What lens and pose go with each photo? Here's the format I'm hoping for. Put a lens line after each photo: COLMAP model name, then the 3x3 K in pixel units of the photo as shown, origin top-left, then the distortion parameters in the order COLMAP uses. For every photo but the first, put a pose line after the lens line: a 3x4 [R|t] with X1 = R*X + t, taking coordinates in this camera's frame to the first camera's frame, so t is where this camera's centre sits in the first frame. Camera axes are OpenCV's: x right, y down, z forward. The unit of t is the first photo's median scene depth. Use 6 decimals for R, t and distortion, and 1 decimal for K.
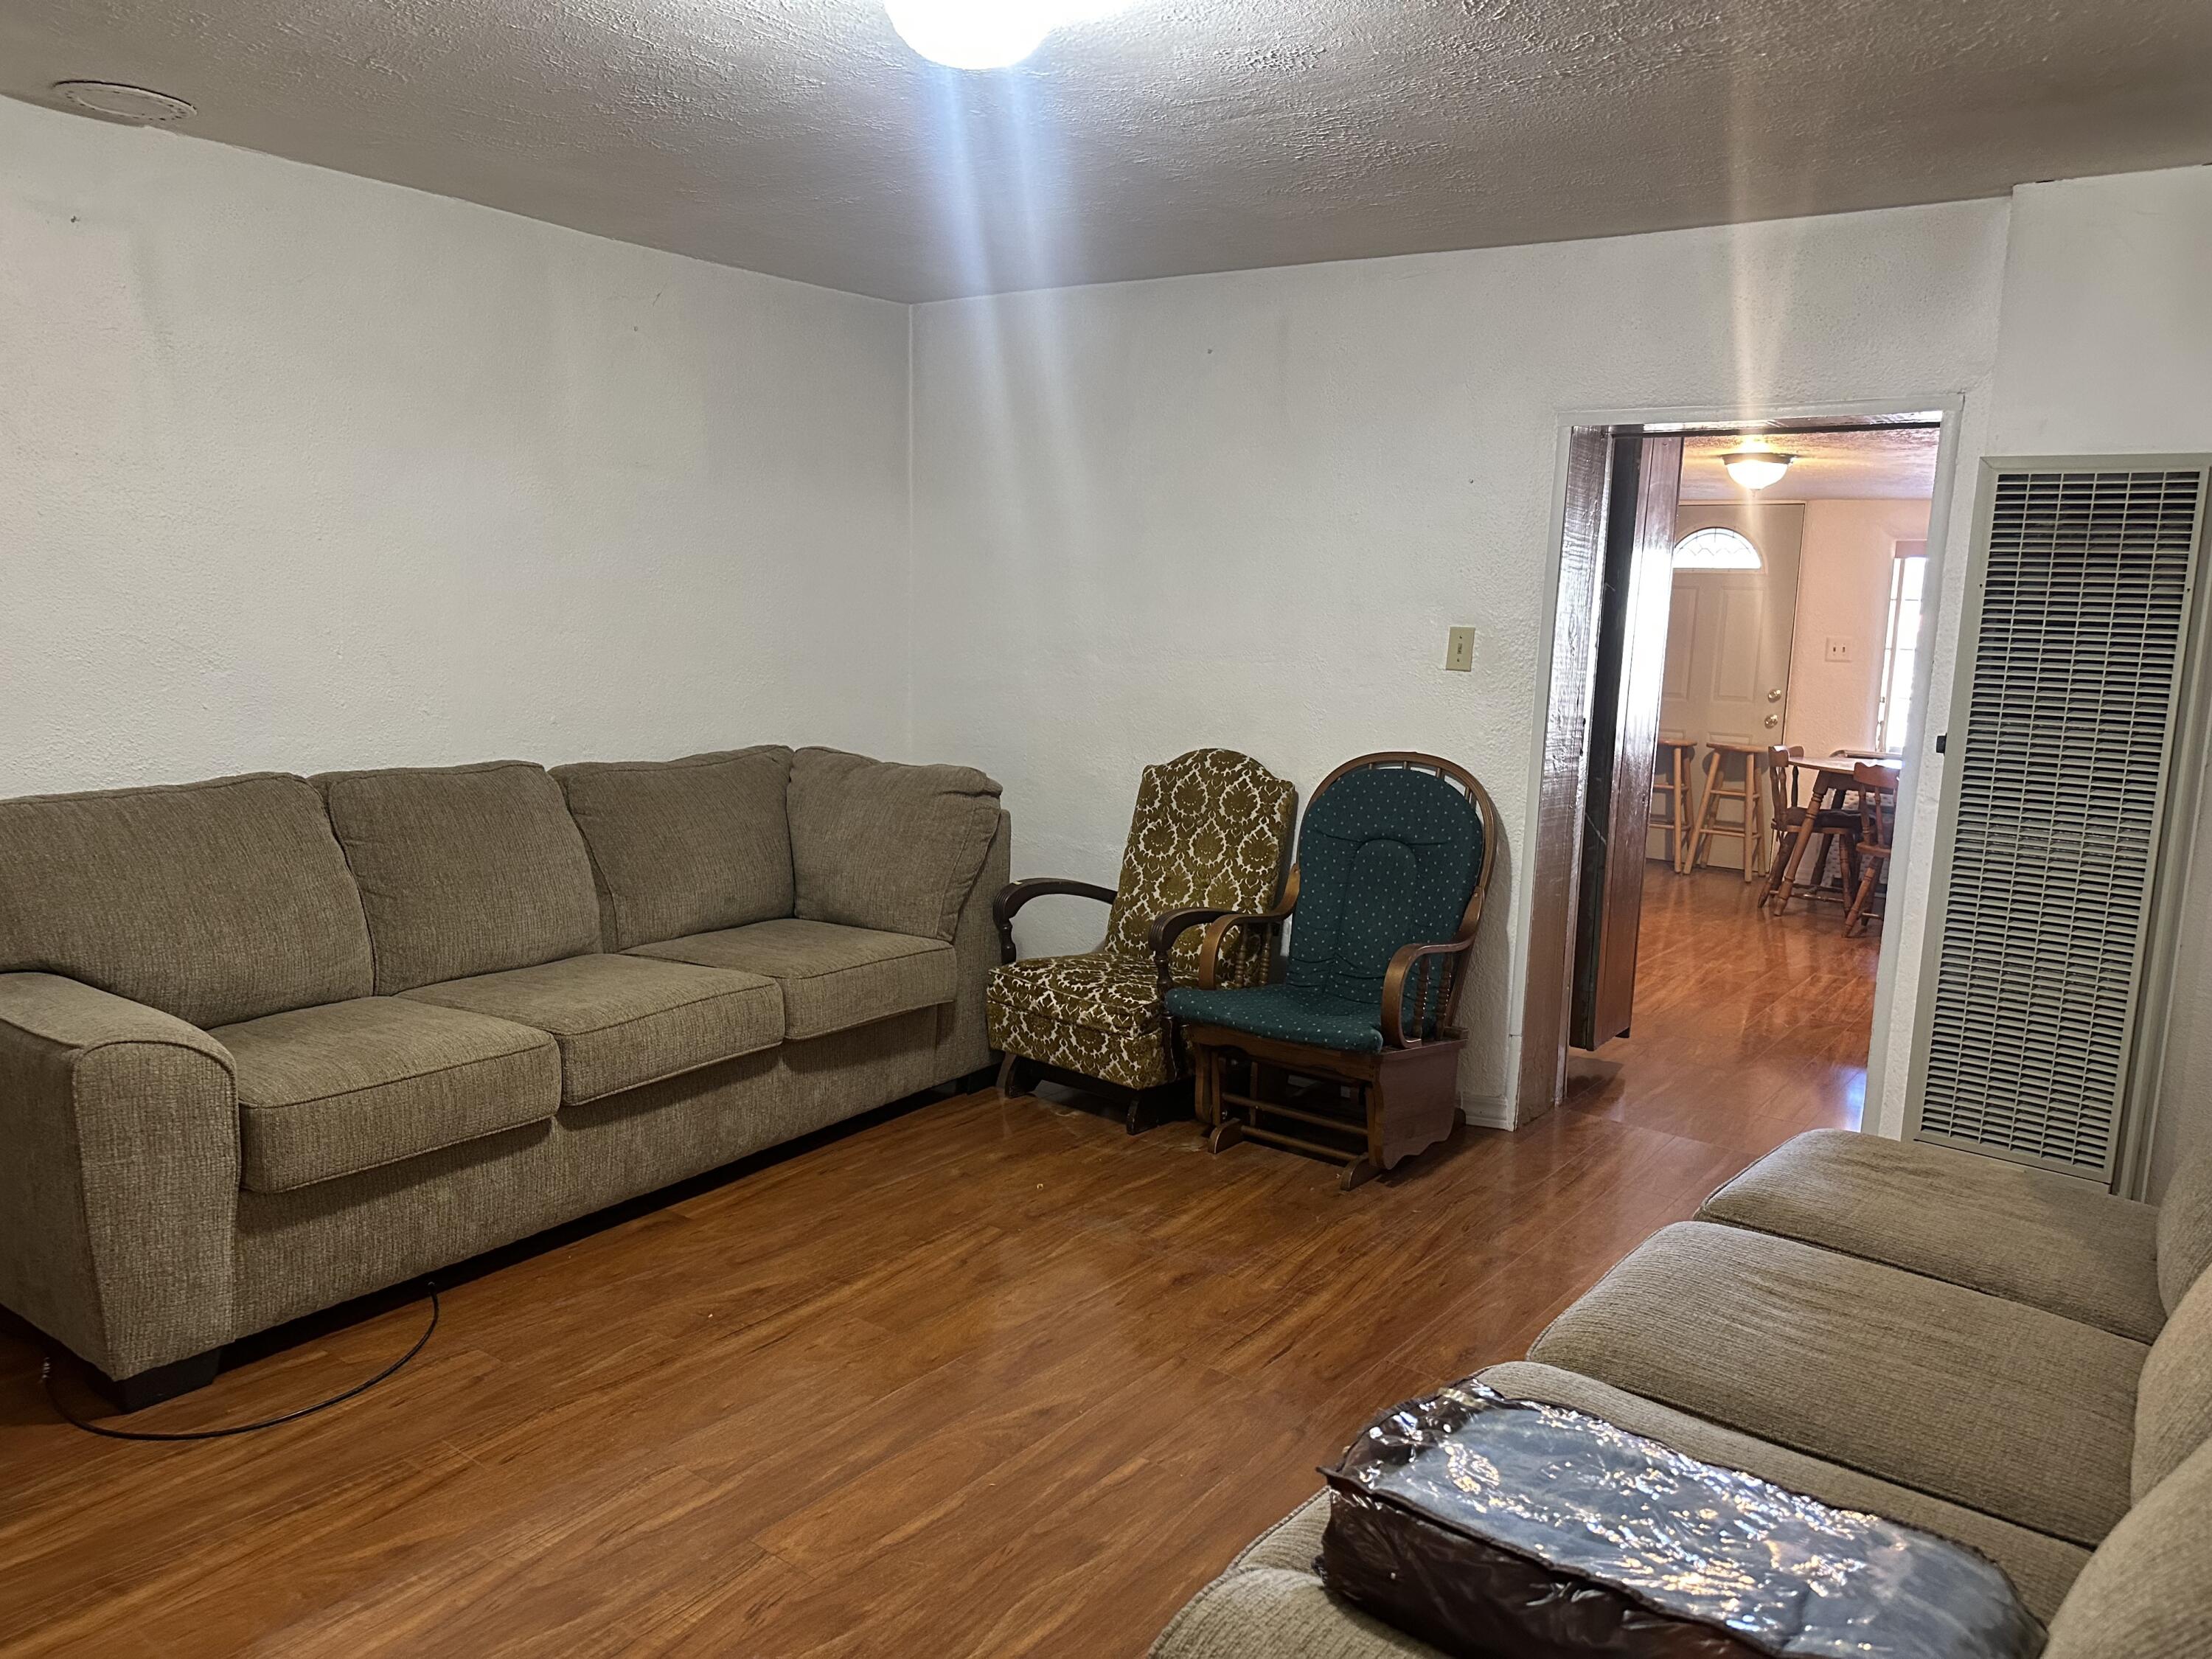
lens RADIAL K [[1538.9, 0, 1097.9], [0, 1538.9, 833.7], [0, 0, 1]] dist [0.083519, -0.128518]
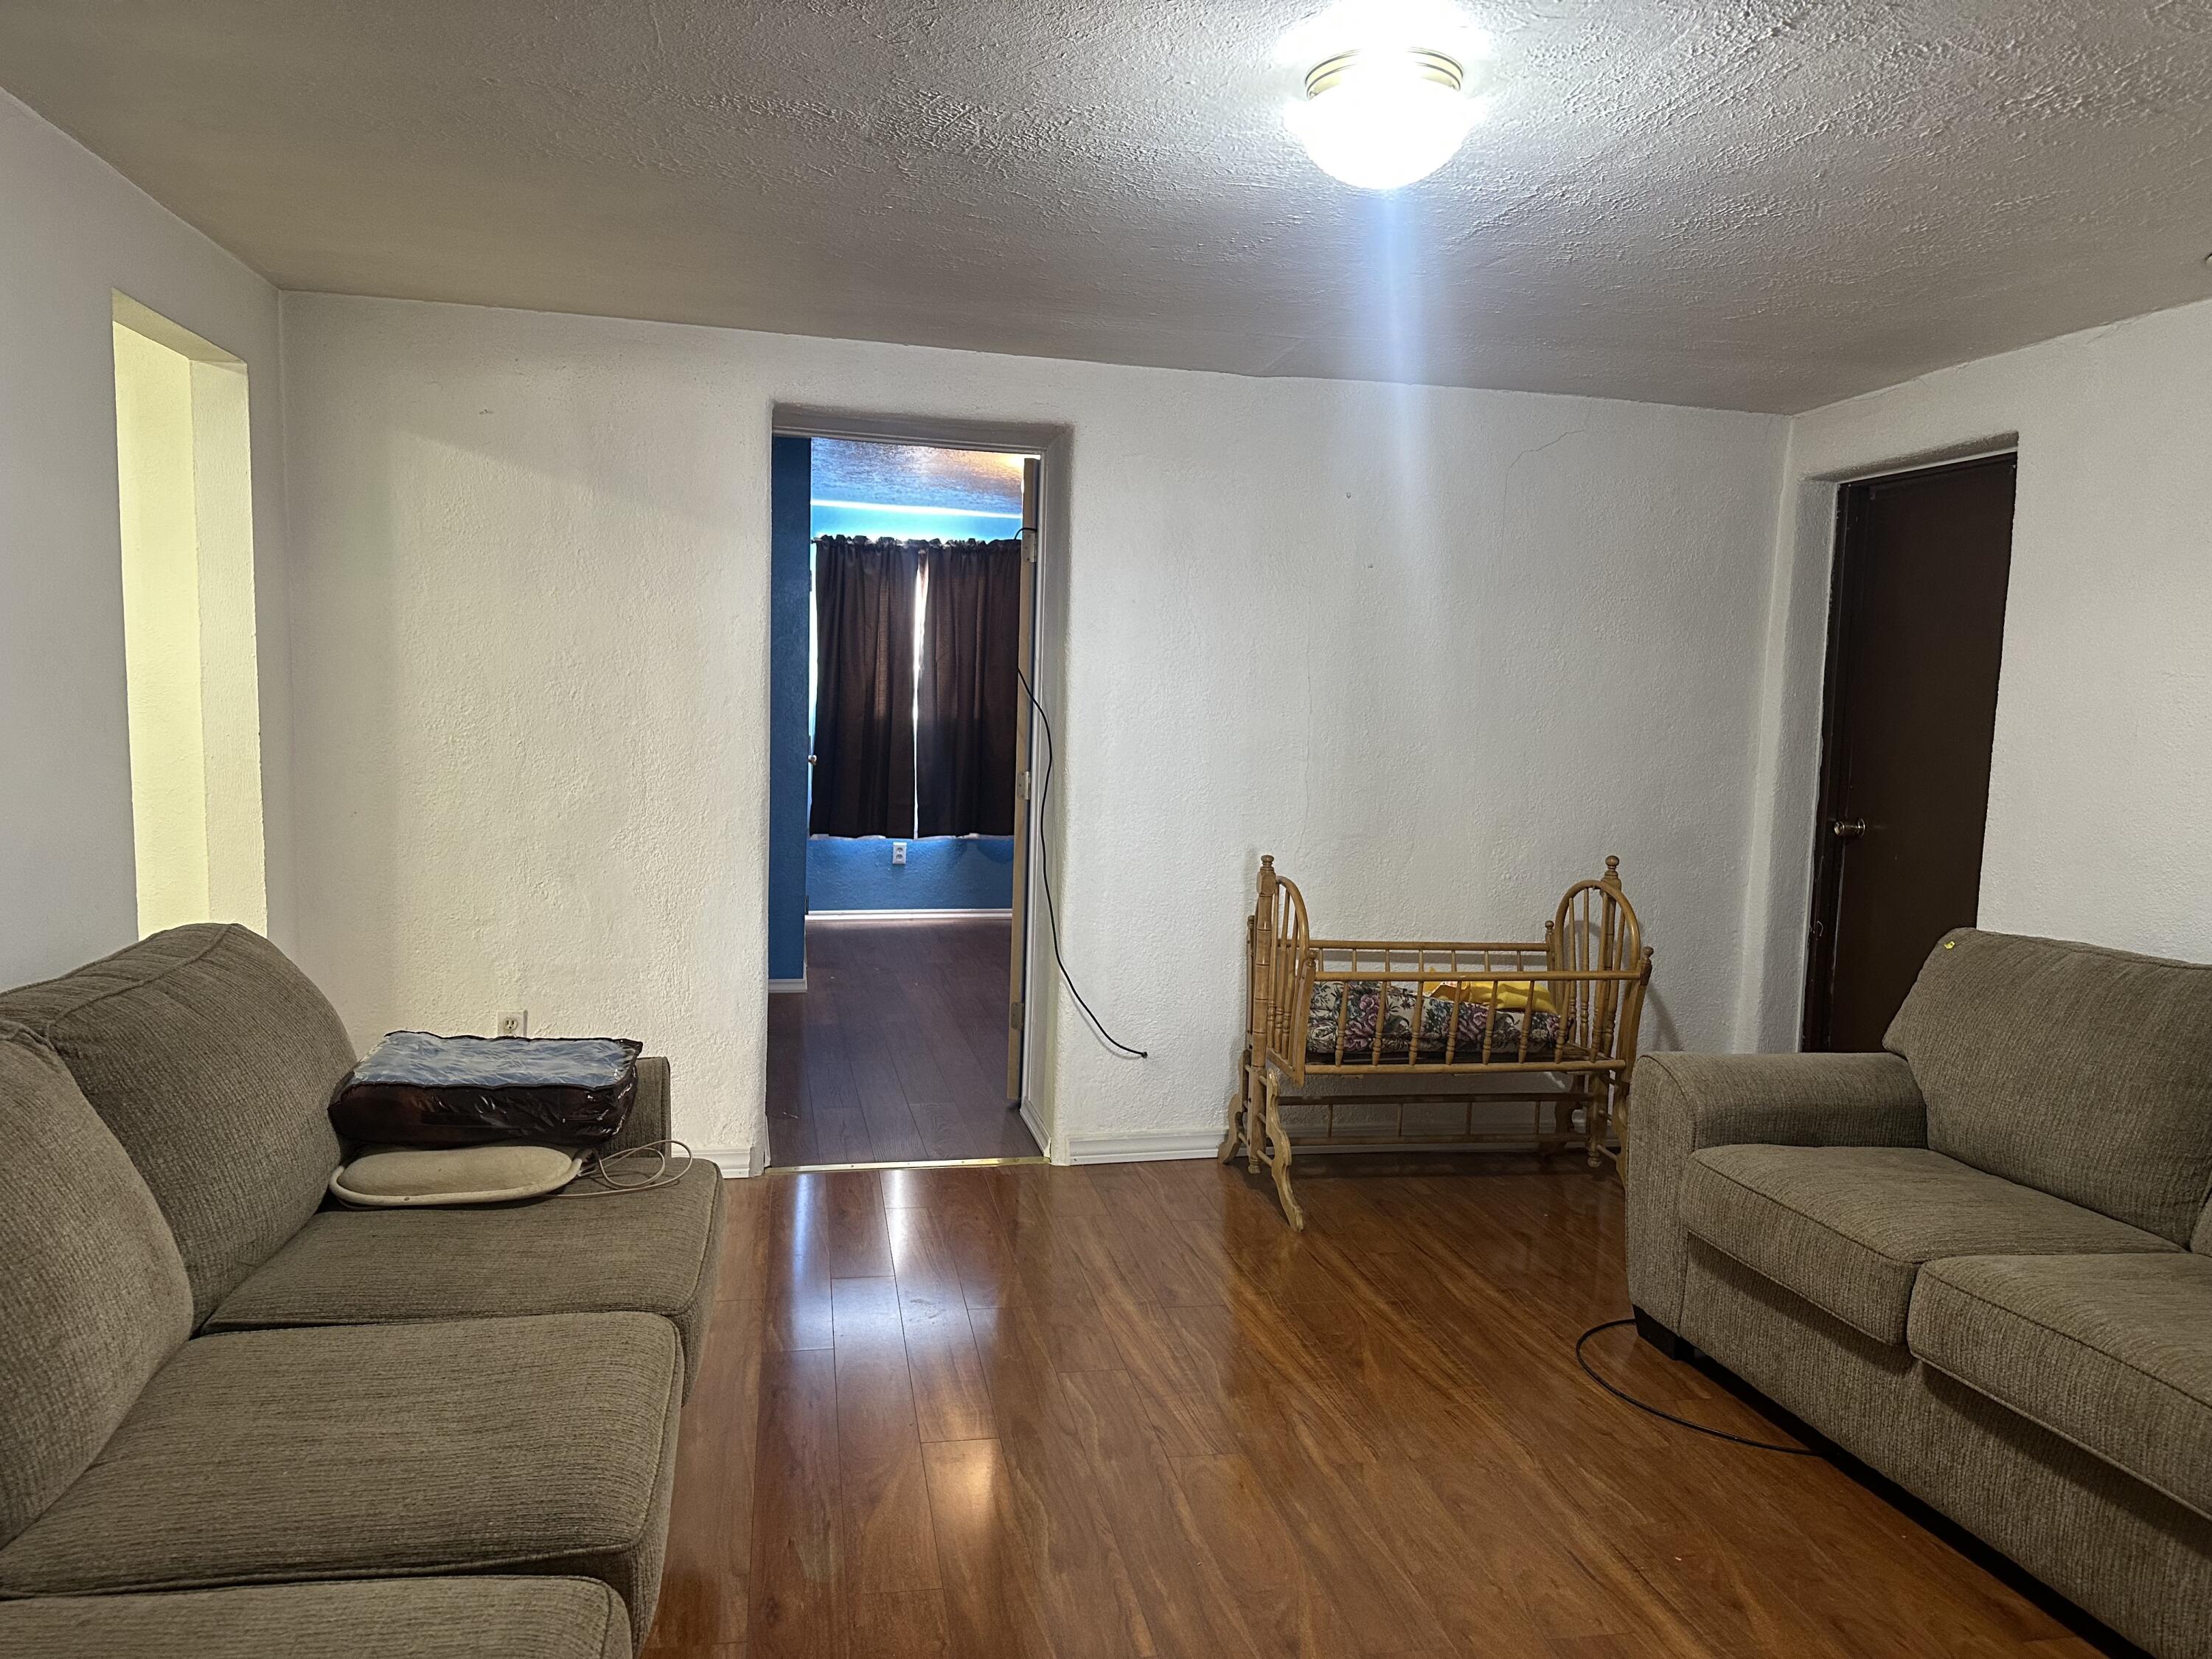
lens RADIAL K [[1538.9, 0, 1097.9], [0, 1538.9, 833.7], [0, 0, 1]] dist [0.083519, -0.128518]
pose [[-0.643726, 0.016450, -0.765080, 0.620803], [-0.176178, 0.969728, 0.169083, -0.170372], [0.744701, 0.243633, -0.621341, 1.221185]]
